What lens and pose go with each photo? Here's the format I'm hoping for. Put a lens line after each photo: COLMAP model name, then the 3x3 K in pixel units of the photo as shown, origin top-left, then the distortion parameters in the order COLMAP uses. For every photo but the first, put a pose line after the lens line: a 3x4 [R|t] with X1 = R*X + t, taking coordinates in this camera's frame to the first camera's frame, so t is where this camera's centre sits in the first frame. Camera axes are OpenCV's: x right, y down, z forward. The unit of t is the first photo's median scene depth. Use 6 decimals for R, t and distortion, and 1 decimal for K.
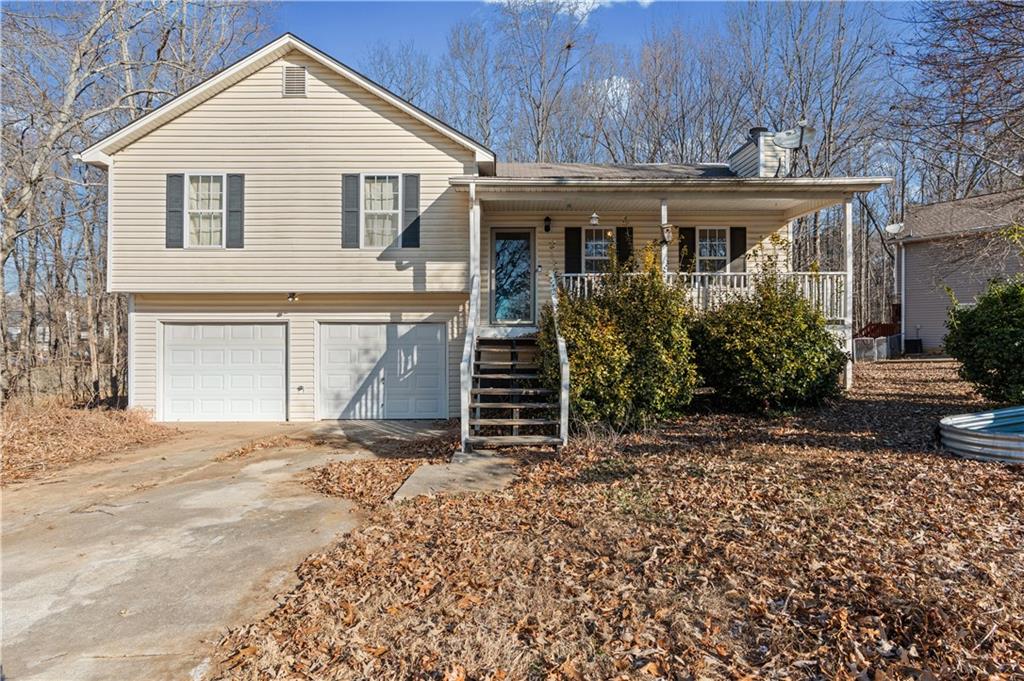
lens RADIAL K [[482.8, 0, 516.8], [0, 482.8, 336.9], [0, 0, 1]] dist [-0.001049, 0.000088]
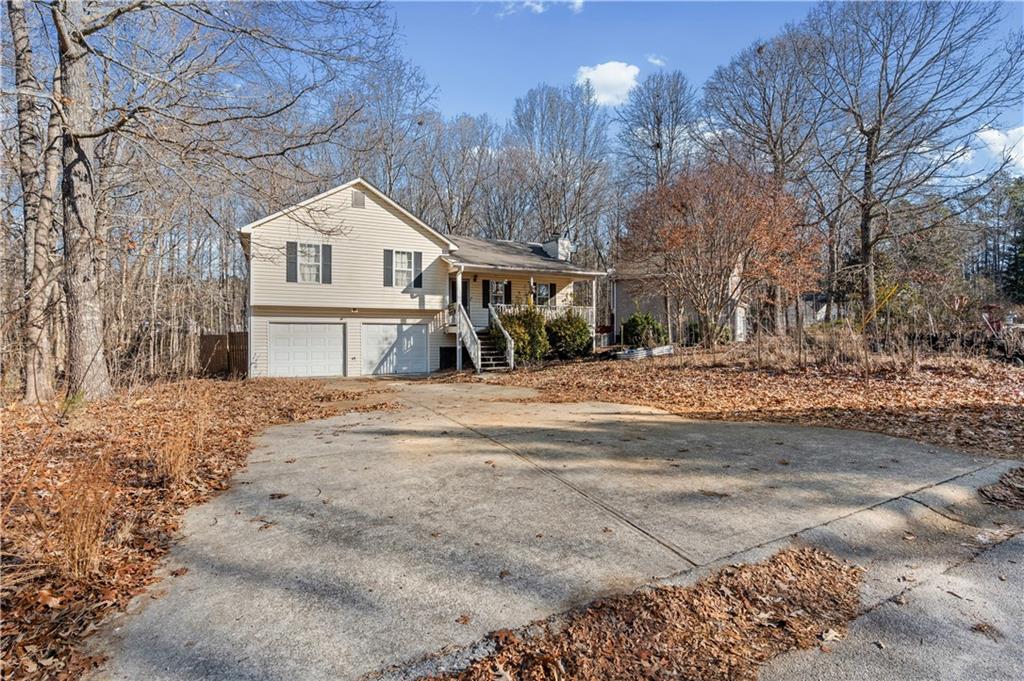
lens RADIAL K [[467.7, 0, 512.0], [0, 467.7, 340.5], [0, 0, 1]] dist [-0.001340, -0.000111]
pose [[0.899756, -0.004504, 0.436371, -0.729375], [0.000254, 0.999952, 0.009796, 0.020292], [-0.436394, -0.008703, 0.899714, -0.970622]]
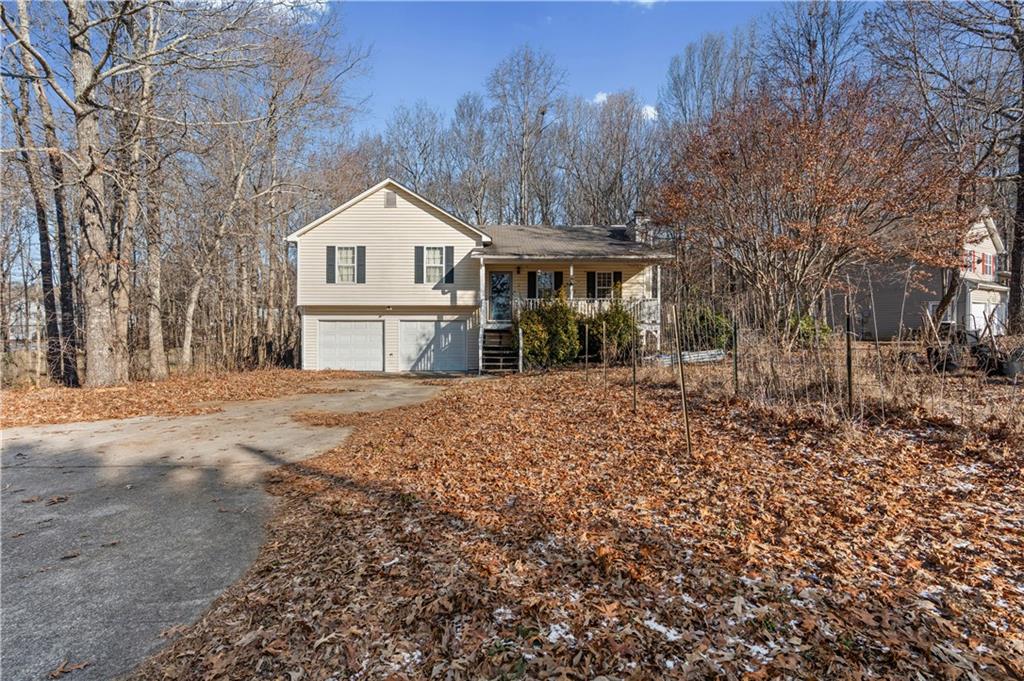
lens RADIAL K [[467.9, 0, 511.6], [0, 467.9, 329.3], [0, 0, 1]] dist [-0.002645, -0.000324]
pose [[0.999958, 0.002253, 0.008939, 0.021224], [-0.002299, 0.999984, 0.005161, -0.005662], [-0.008927, -0.005182, 0.999947, -0.935405]]
